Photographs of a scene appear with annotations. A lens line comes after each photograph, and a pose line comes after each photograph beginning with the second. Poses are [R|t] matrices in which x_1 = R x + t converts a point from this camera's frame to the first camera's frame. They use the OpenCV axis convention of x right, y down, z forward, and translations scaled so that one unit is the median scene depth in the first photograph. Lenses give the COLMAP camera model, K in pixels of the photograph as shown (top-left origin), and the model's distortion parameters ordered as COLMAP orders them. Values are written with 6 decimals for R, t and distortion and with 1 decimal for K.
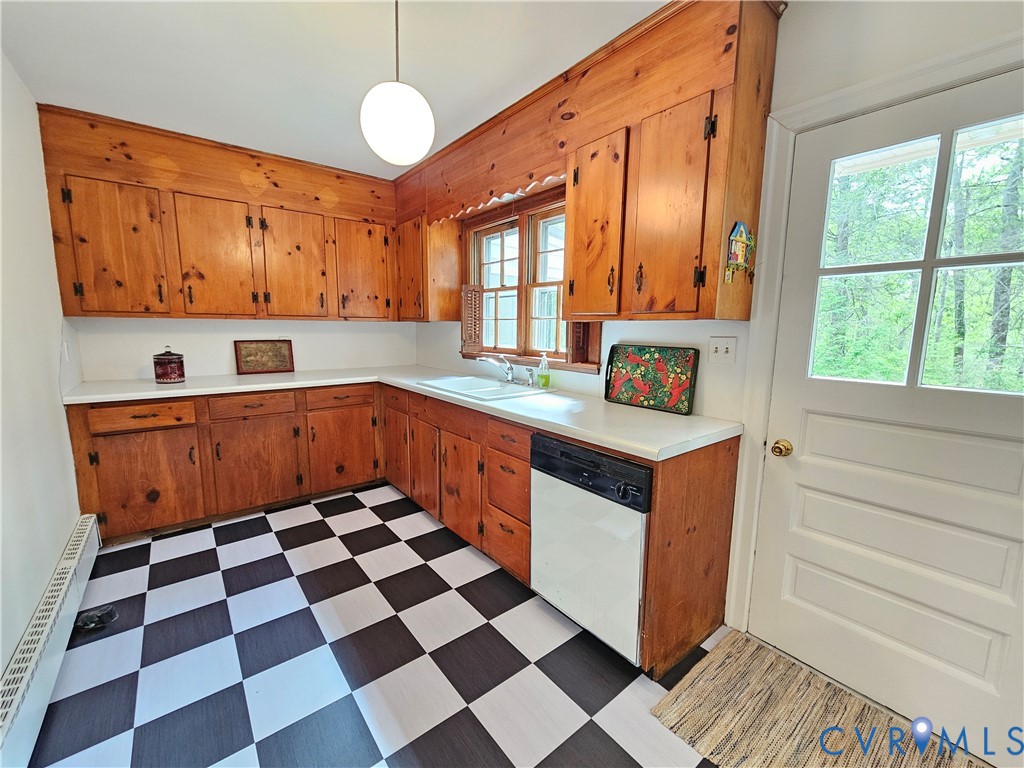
lens RADIAL K [[425.2, 0, 514.3], [0, 425.2, 383.7], [0, 0, 1]] dist [-0.005059, 0.000388]
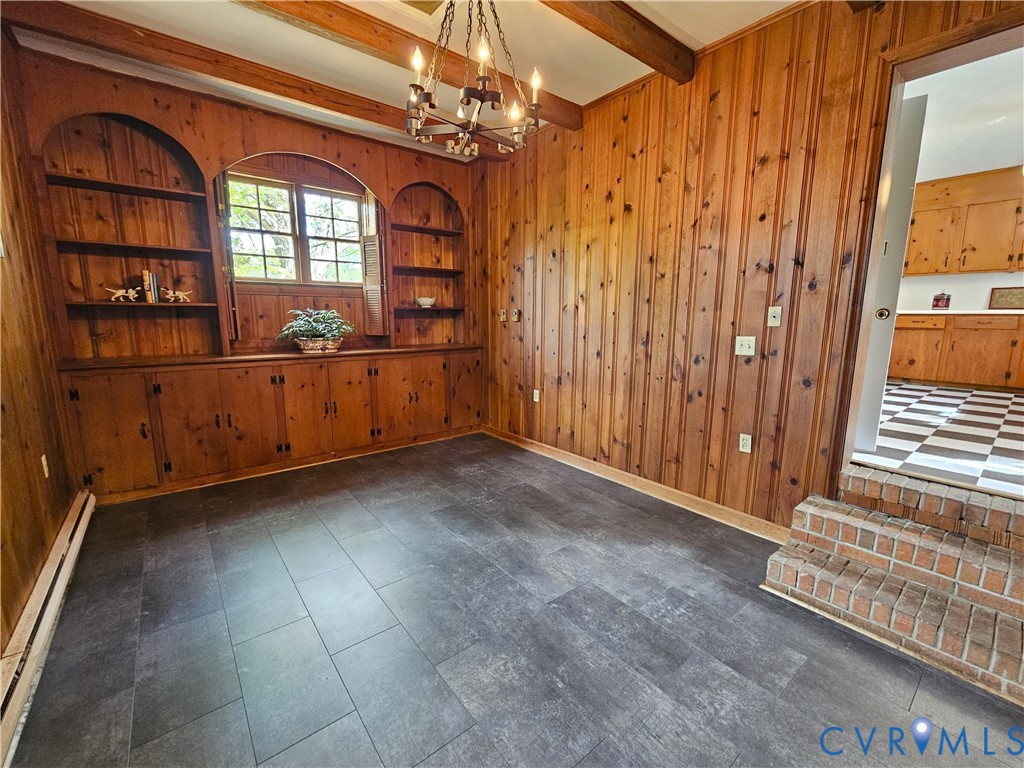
lens RADIAL K [[425.2, 0, 509.3], [0, 425.2, 384.0], [0, 0, 1]] dist [-0.005059, 0.000388]
pose [[0.008018, 0.154723, -0.987925, 1.096961], [-0.141485, 0.978194, 0.152050, 0.308093], [0.989908, 0.138558, 0.029734, -0.914137]]
